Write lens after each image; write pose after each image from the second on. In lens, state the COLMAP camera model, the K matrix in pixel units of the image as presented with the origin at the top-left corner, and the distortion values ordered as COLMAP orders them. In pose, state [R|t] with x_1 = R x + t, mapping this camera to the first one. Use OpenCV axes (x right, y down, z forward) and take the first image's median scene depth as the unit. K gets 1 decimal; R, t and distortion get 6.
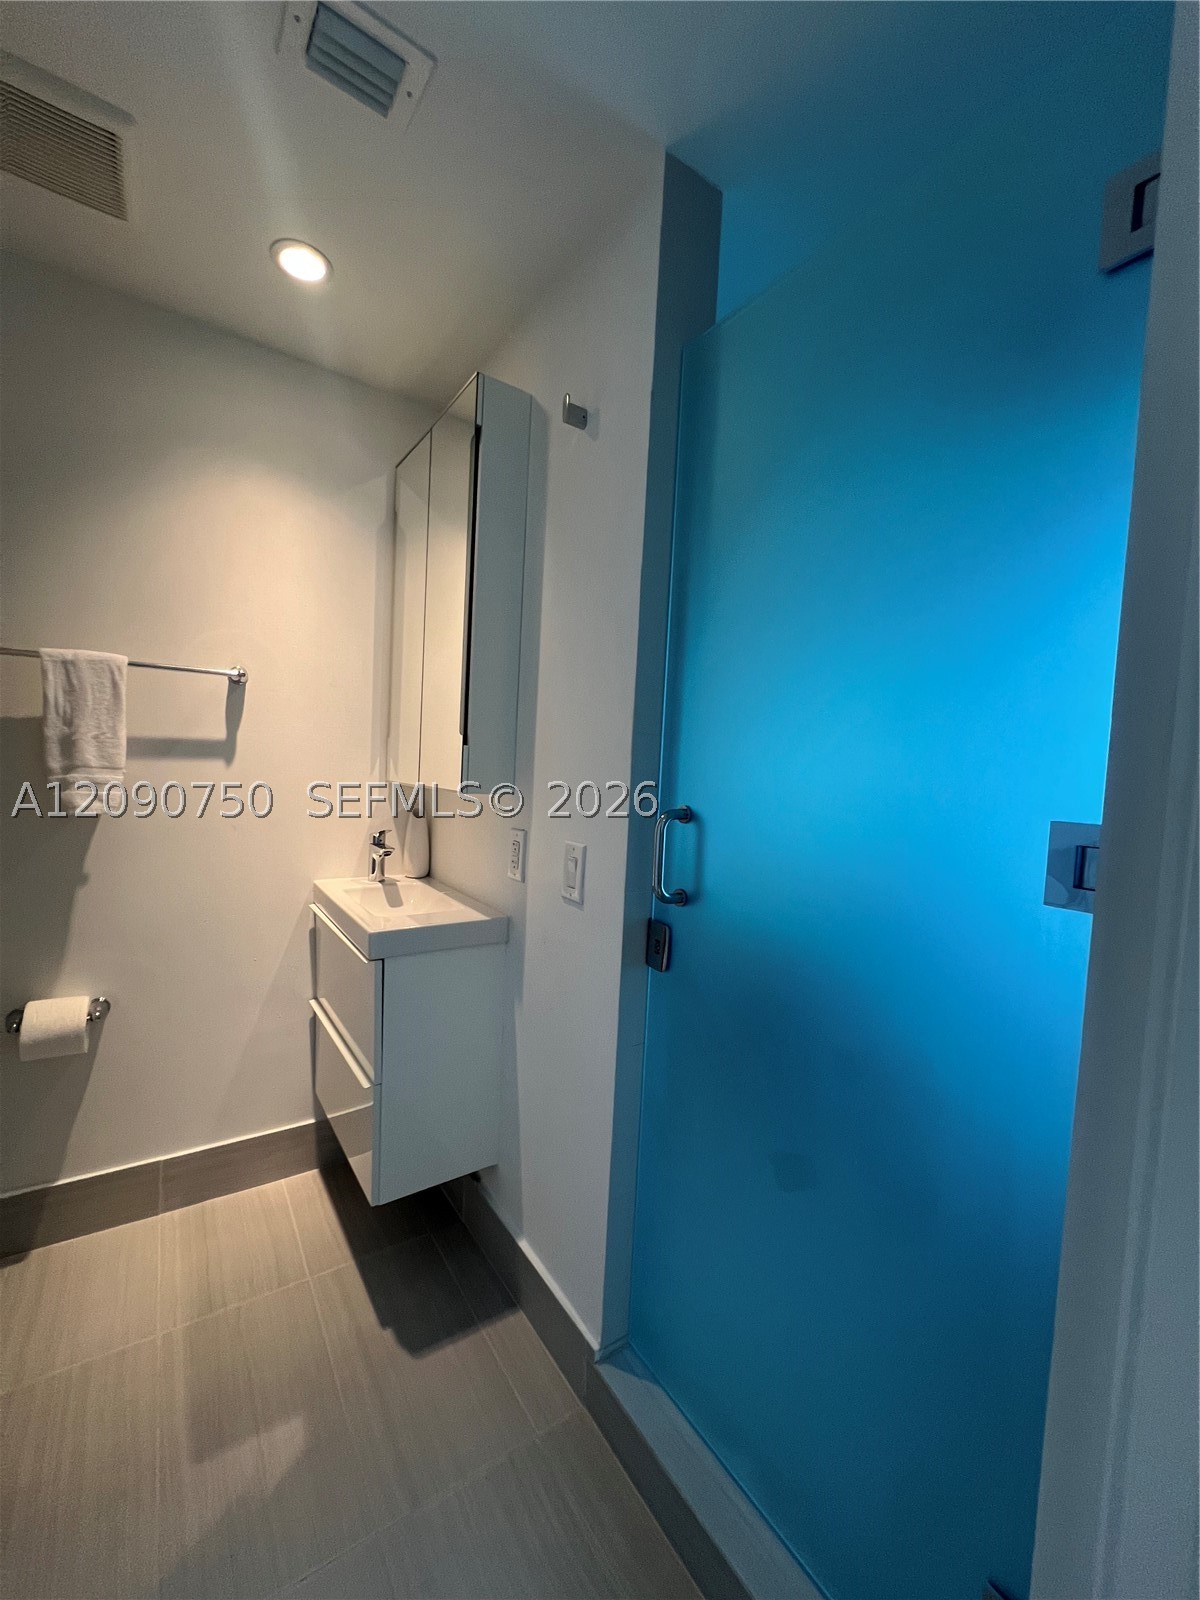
lens RADIAL K [[637.6, 0, 595.0], [0, 637.6, 802.8], [0, 0, 1]] dist [-0.000695, 0.001430]
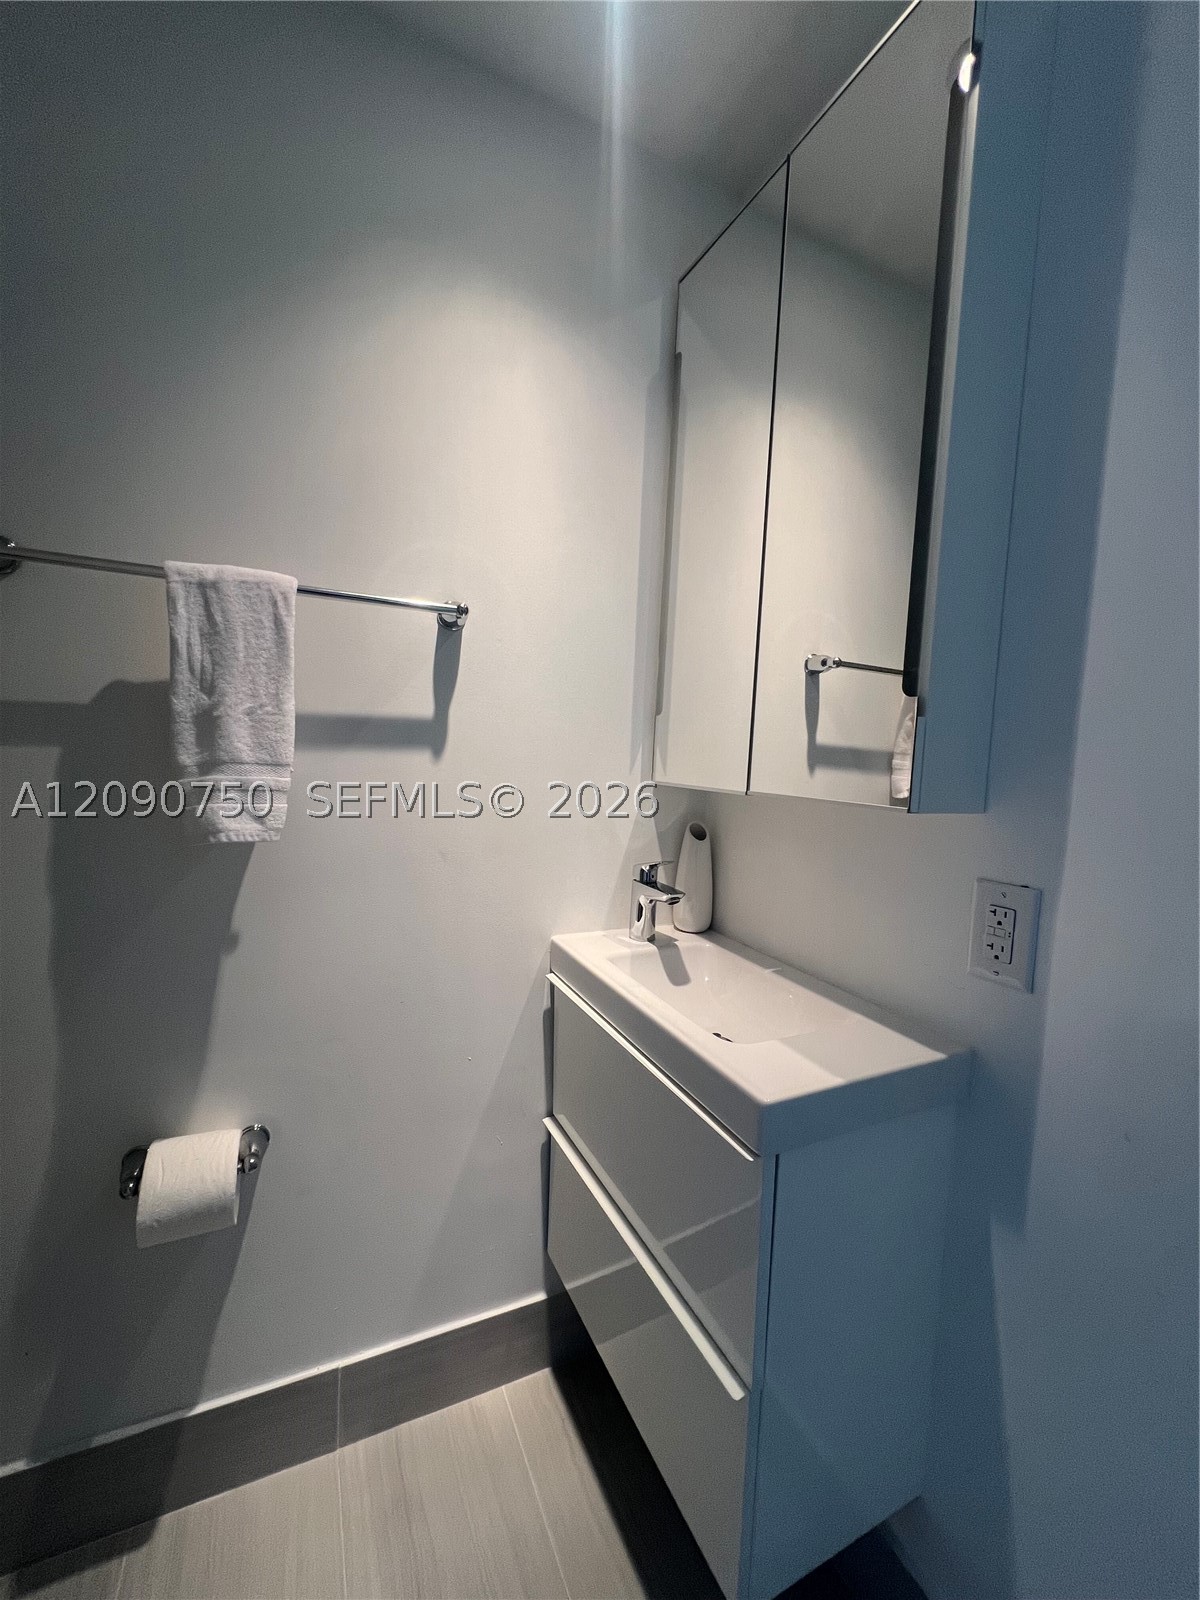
lens RADIAL K [[641.9, 0, 599.1], [0, 641.9, 800.4], [0, 0, 1]] dist [-0.000131, -0.000039]
pose [[0.987890, 0.006695, -0.155010, -0.357880], [-0.005104, 0.999930, 0.010659, -0.028001], [0.155070, -0.009739, 0.987855, 0.446105]]
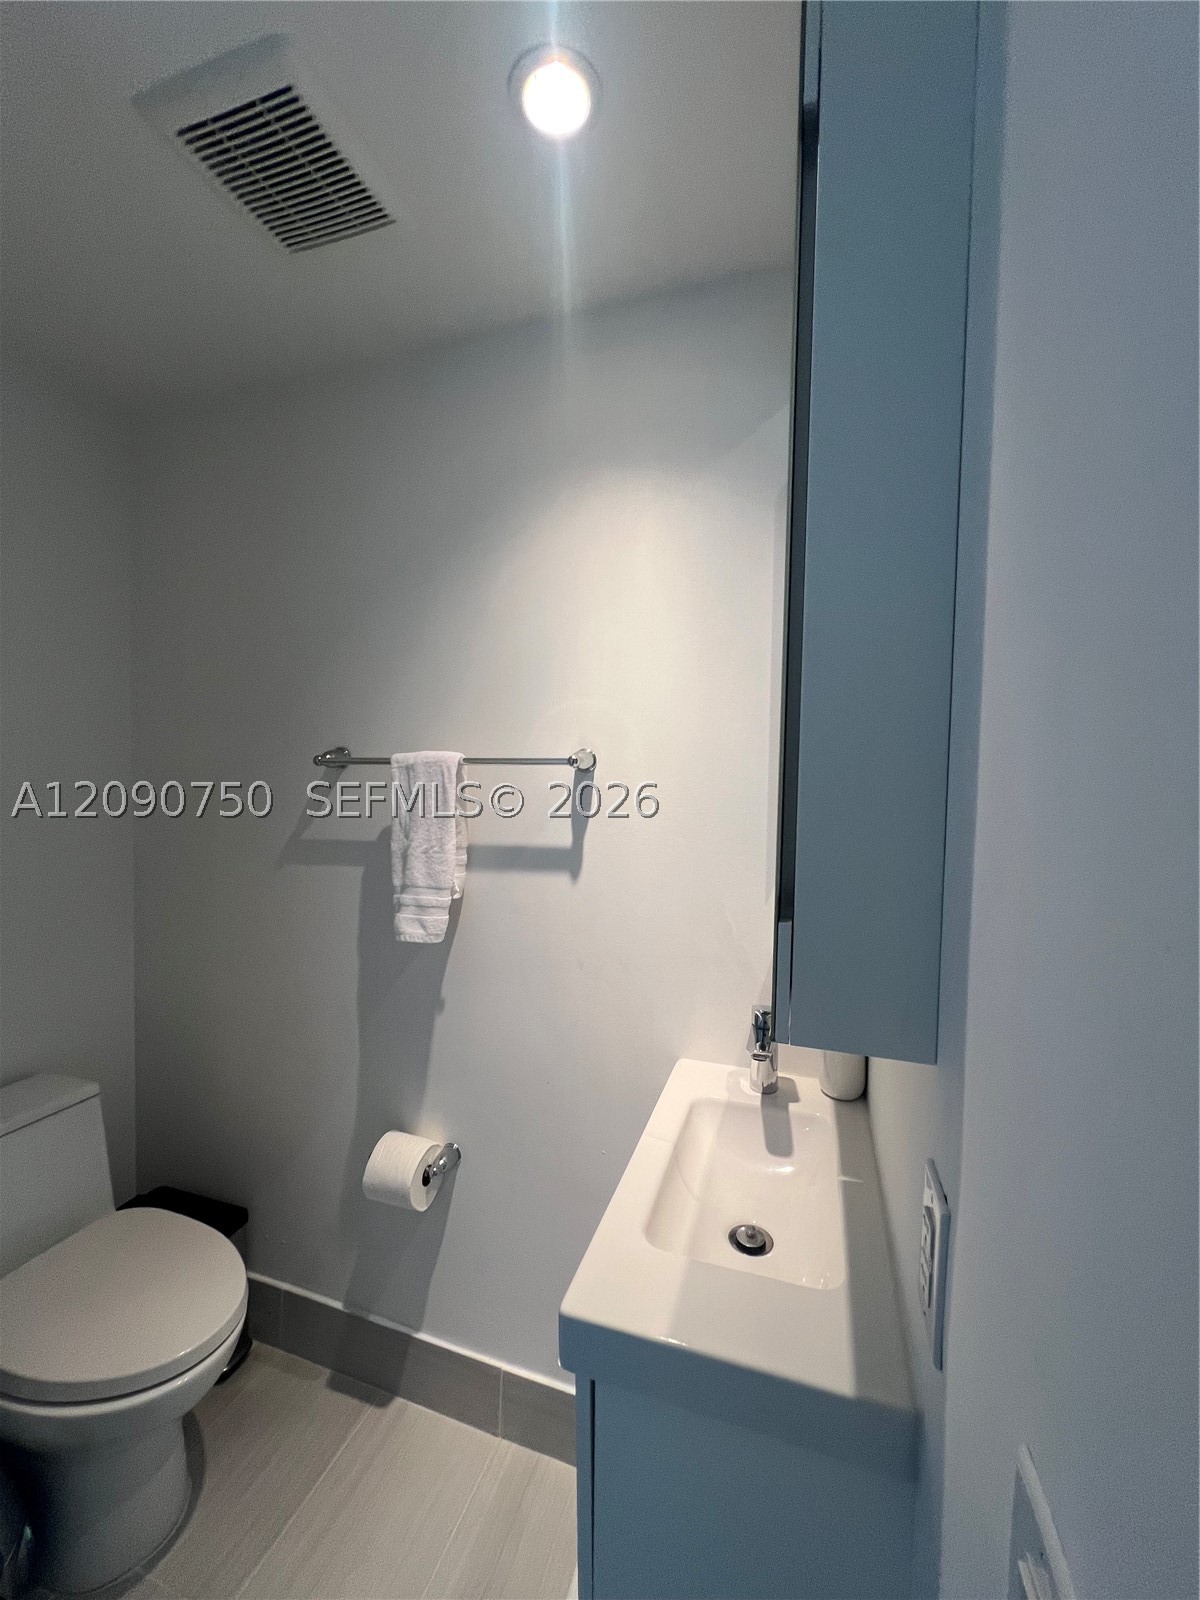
lens RADIAL K [[637.6, 0, 601.4], [0, 637.6, 801.9], [0, 0, 1]] dist [-0.000695, 0.001430]
pose [[0.610513, -0.006872, -0.791977, 0.041129], [-0.032594, 0.998897, -0.033793, -0.143775], [0.791336, 0.046445, 0.609615, 0.640310]]
